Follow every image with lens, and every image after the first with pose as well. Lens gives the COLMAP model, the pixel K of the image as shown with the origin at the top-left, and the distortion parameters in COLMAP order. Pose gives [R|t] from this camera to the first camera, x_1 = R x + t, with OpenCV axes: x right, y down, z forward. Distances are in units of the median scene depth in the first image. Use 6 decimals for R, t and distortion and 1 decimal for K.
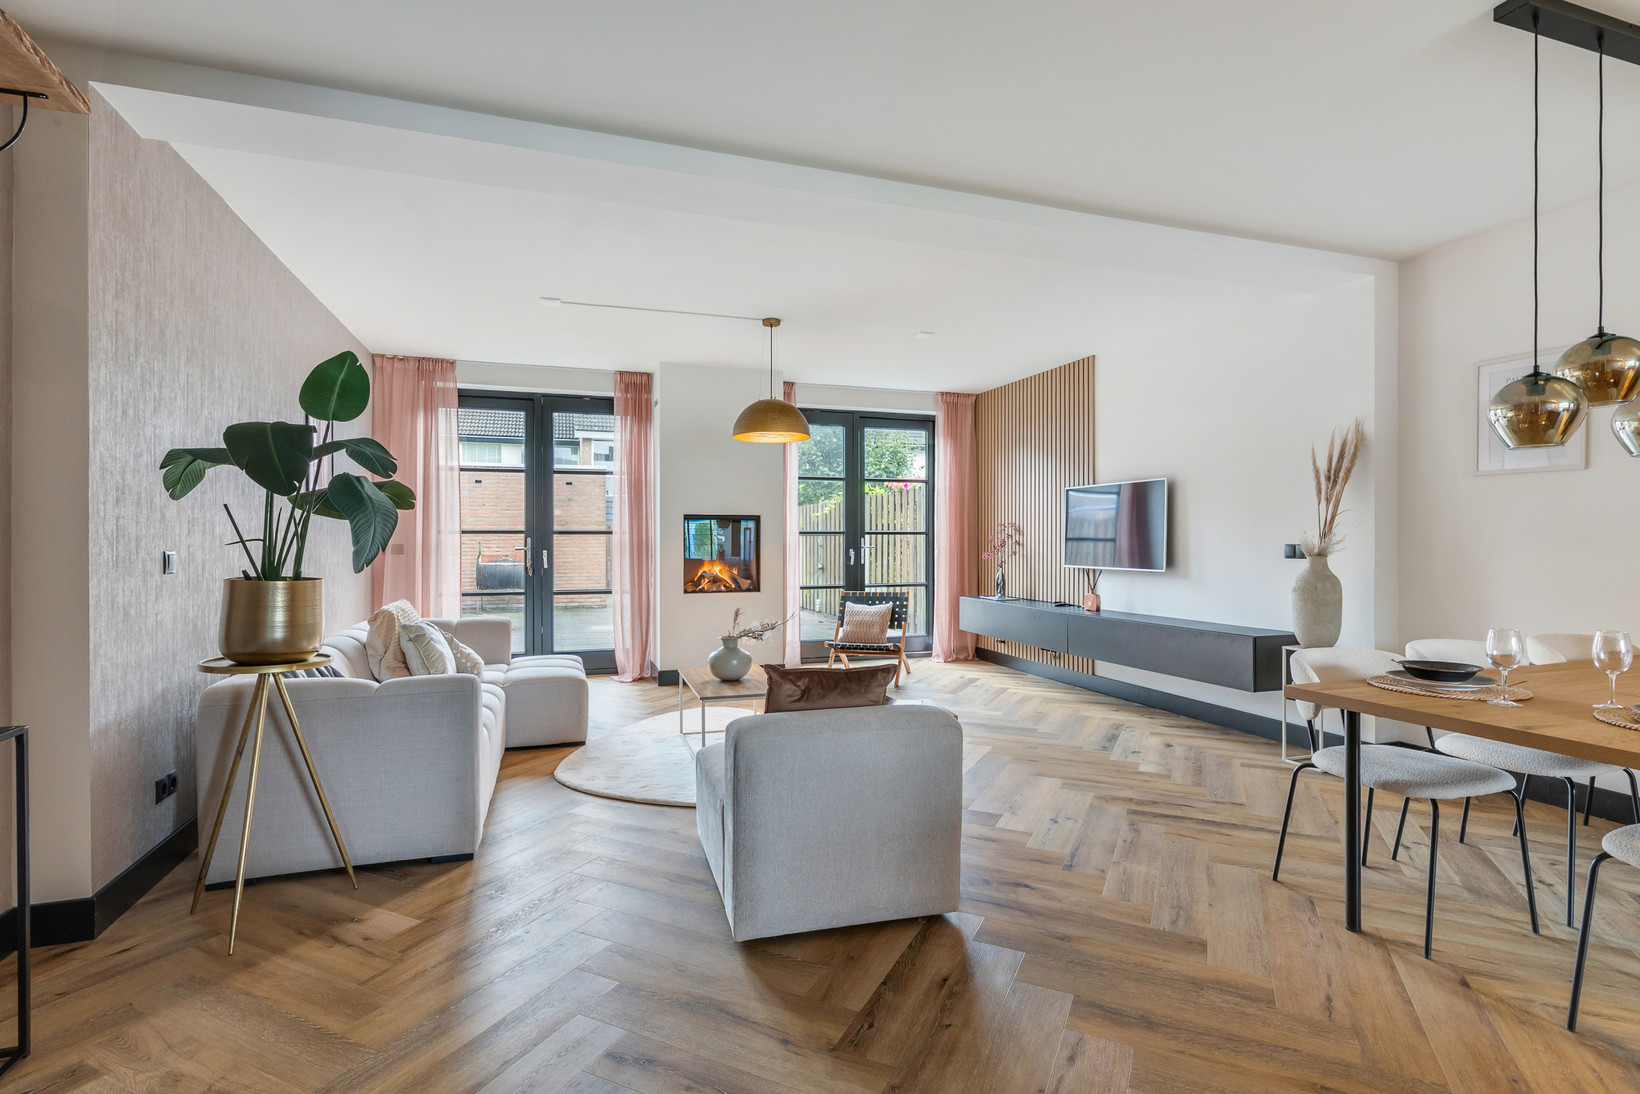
lens RADIAL K [[807.6, 0, 820.0], [0, 807.6, 547.0], [0, 0, 1]] dist [-0.015433, -0.000047]
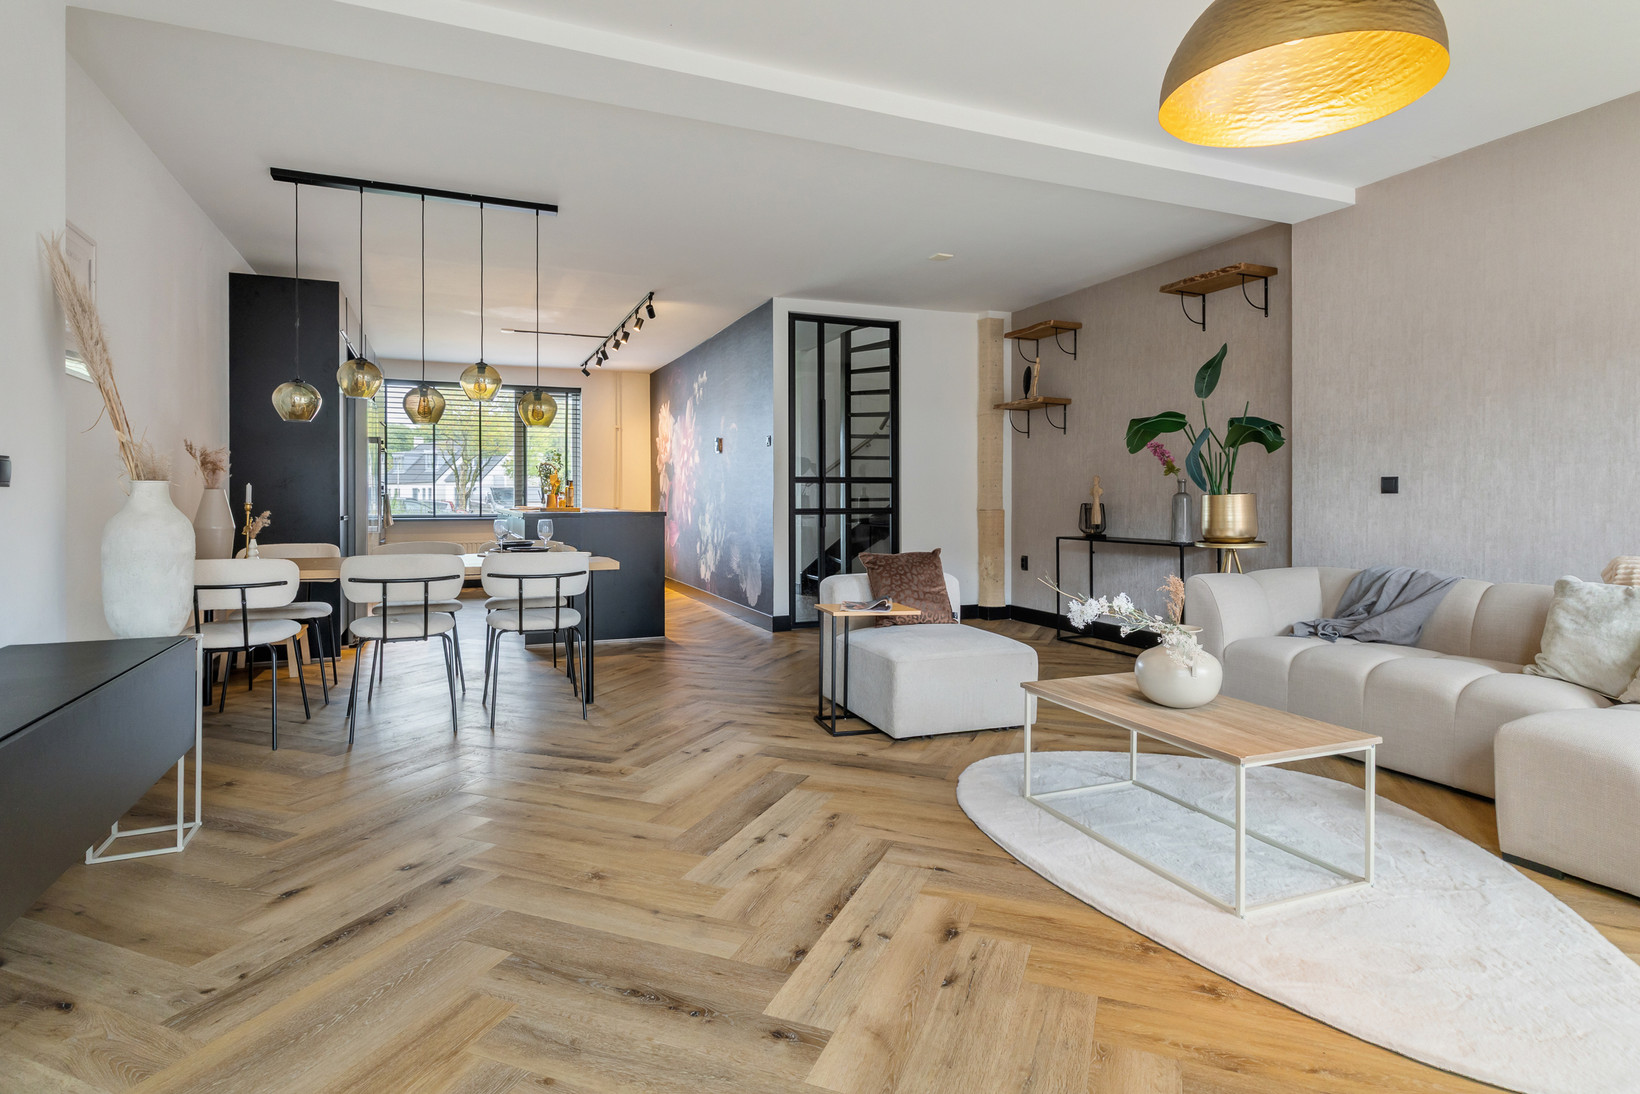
lens RADIAL K [[858.6, 0, 815.8], [0, 858.6, 500.4], [0, 0, 1]] dist [0.001253, 0.000323]
pose [[-0.997759, 0.002033, -0.066884, 0.112860], [0.001378, 0.999951, 0.009839, 0.012280], [0.066901, 0.009724, -0.997712, 1.008067]]
